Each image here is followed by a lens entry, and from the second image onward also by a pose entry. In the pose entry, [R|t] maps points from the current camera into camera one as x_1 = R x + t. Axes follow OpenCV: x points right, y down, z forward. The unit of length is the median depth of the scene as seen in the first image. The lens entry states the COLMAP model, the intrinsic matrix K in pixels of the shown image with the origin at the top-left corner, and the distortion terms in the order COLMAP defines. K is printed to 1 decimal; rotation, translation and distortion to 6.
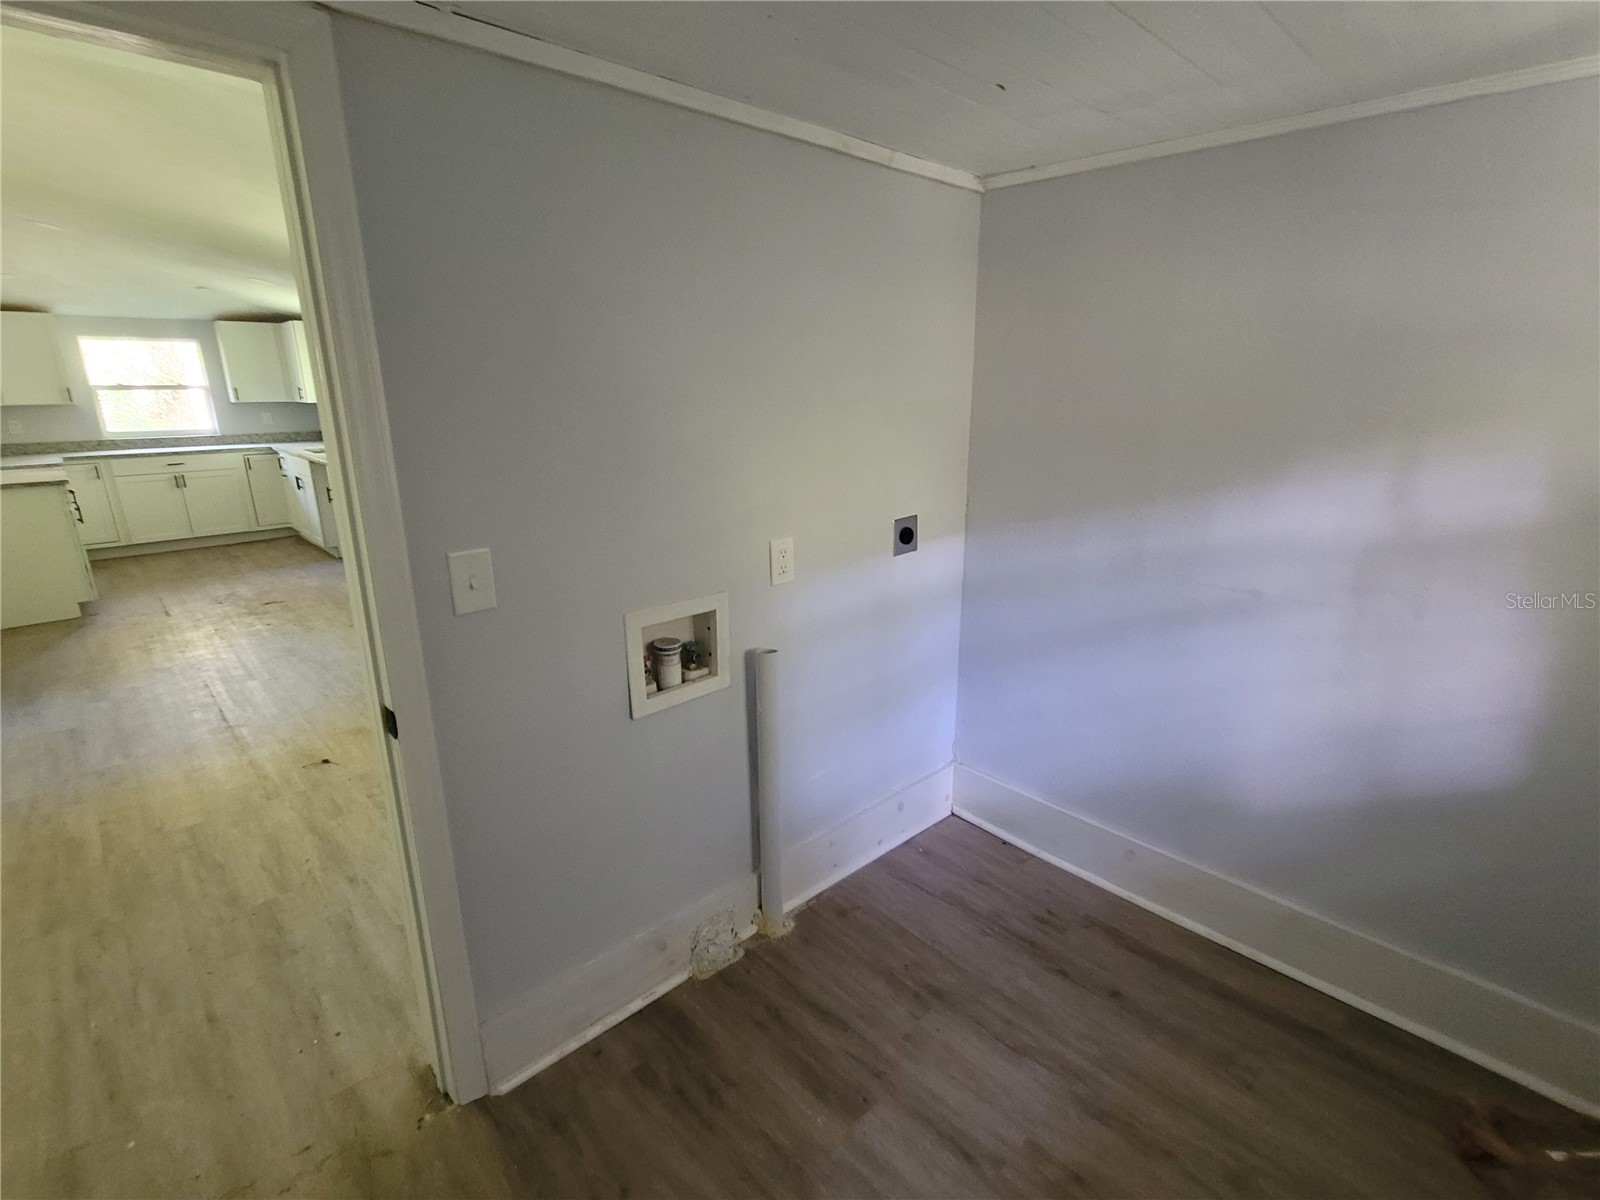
lens RADIAL K [[743.0, 0, 803.3], [0, 743.0, 595.1], [0, 0, 1]] dist [0.000008, -0.000060]
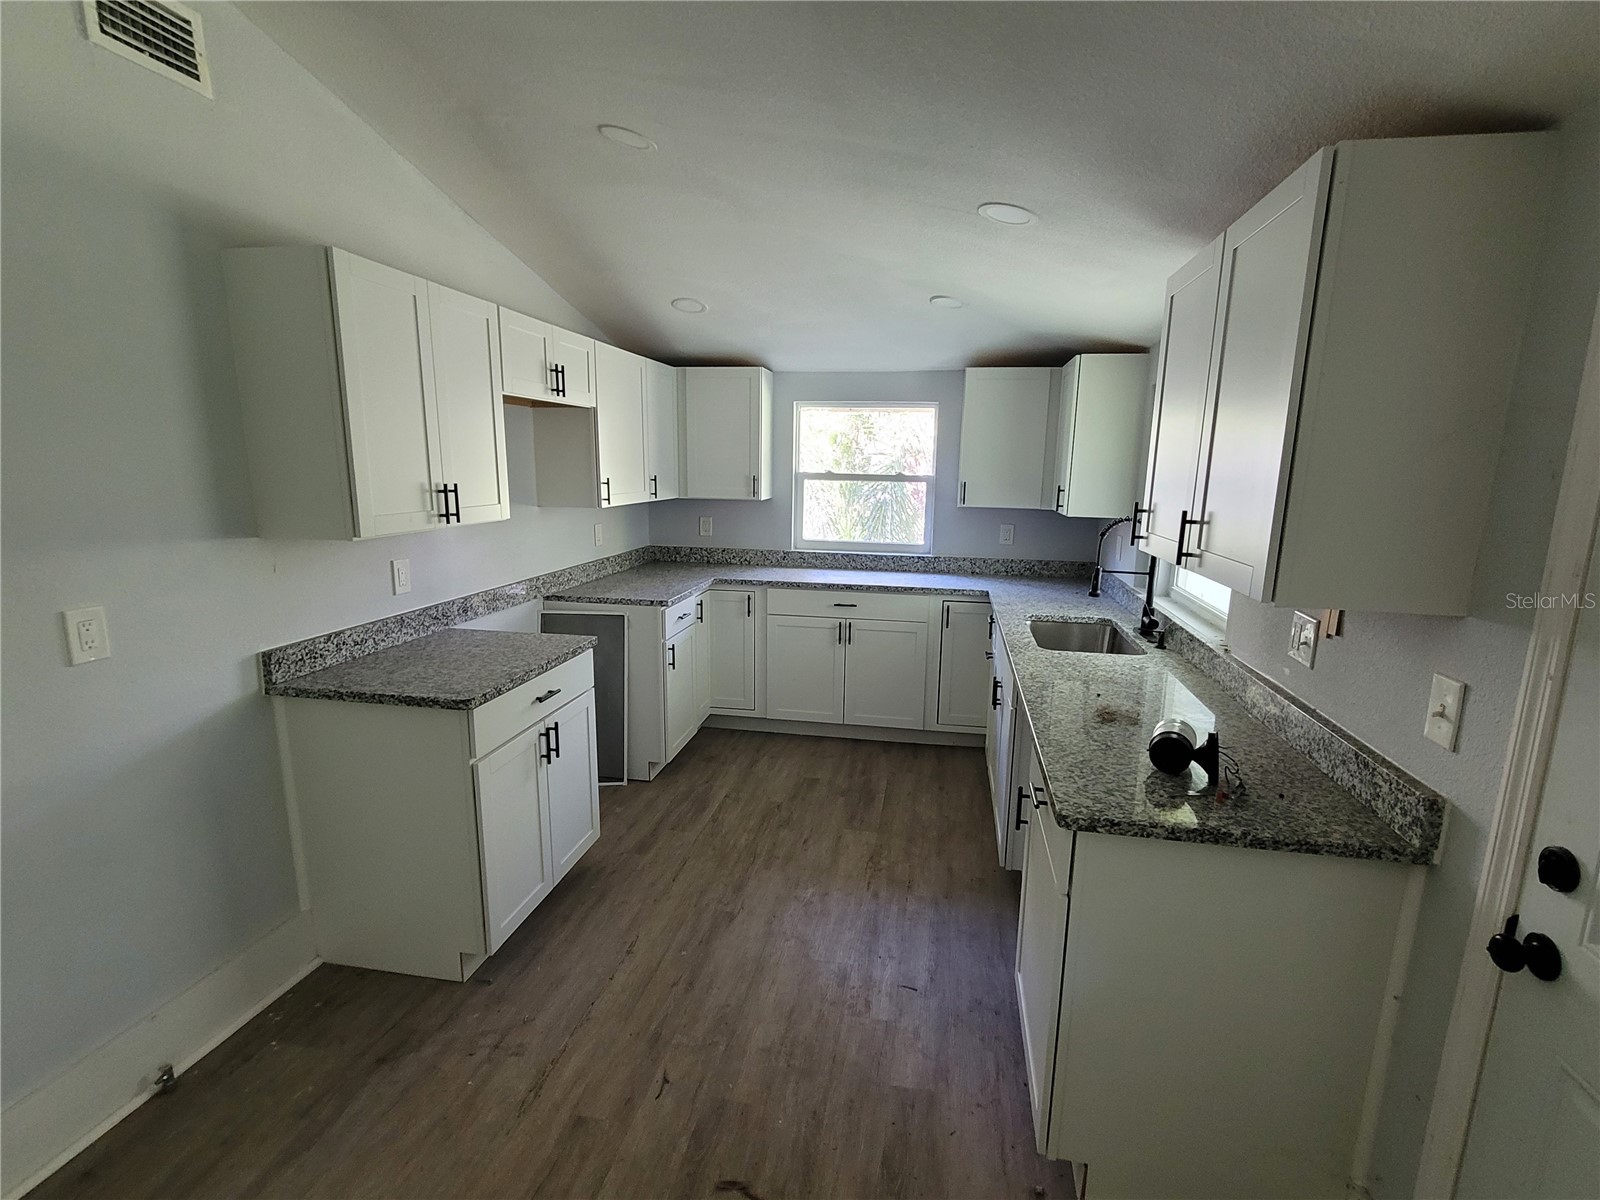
lens RADIAL K [[743.0, 0, 805.0], [0, 743.0, 601.5], [0, 0, 1]] dist [0.000008, -0.000060]
pose [[0.572392, 0.162907, -0.803635, -0.376708], [-0.247579, 0.968661, 0.020021, -0.178942], [0.781711, 0.187503, 0.594786, 0.606472]]
